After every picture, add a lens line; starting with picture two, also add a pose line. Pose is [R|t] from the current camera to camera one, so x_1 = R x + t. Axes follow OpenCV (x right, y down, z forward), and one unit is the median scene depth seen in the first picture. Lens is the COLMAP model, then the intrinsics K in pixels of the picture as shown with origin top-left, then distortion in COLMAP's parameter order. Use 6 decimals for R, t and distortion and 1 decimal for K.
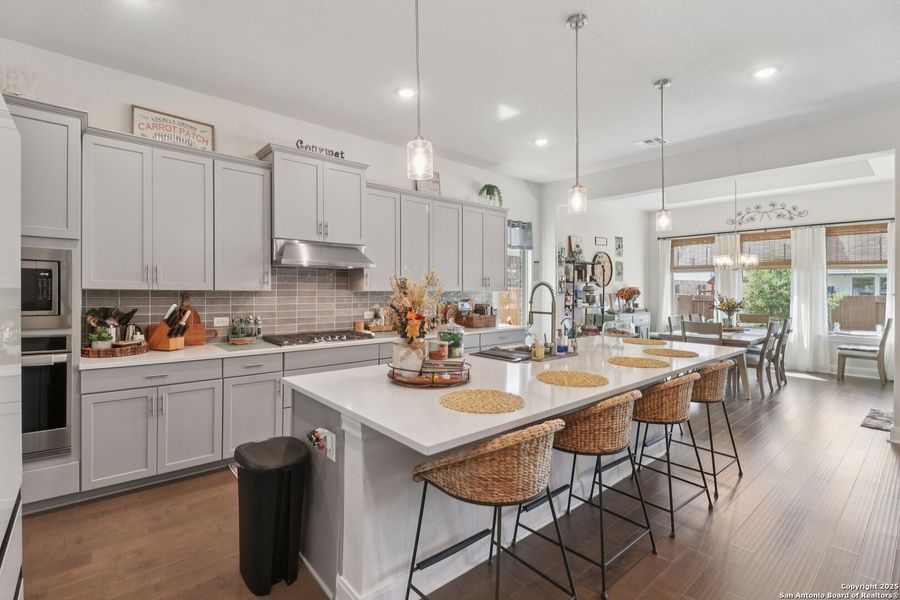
lens RADIAL K [[430.2, 0, 447.9], [0, 430.2, 290.5], [0, 0, 1]] dist [0.029433, -0.023105]
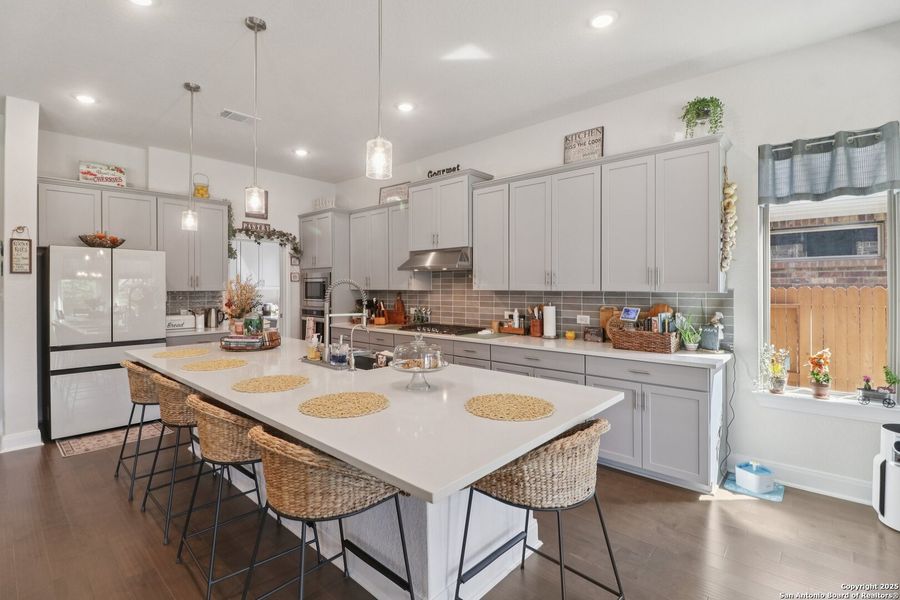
lens RADIAL K [[419.5, 0, 451.2], [0, 419.5, 288.2], [0, 0, 1]] dist [0.003121, 0.000112]
pose [[0.143686, -0.008018, -0.989591, 0.535555], [-0.005591, 0.999945, -0.008913, 0.003933], [0.989607, 0.006814, 0.143634, 0.541689]]
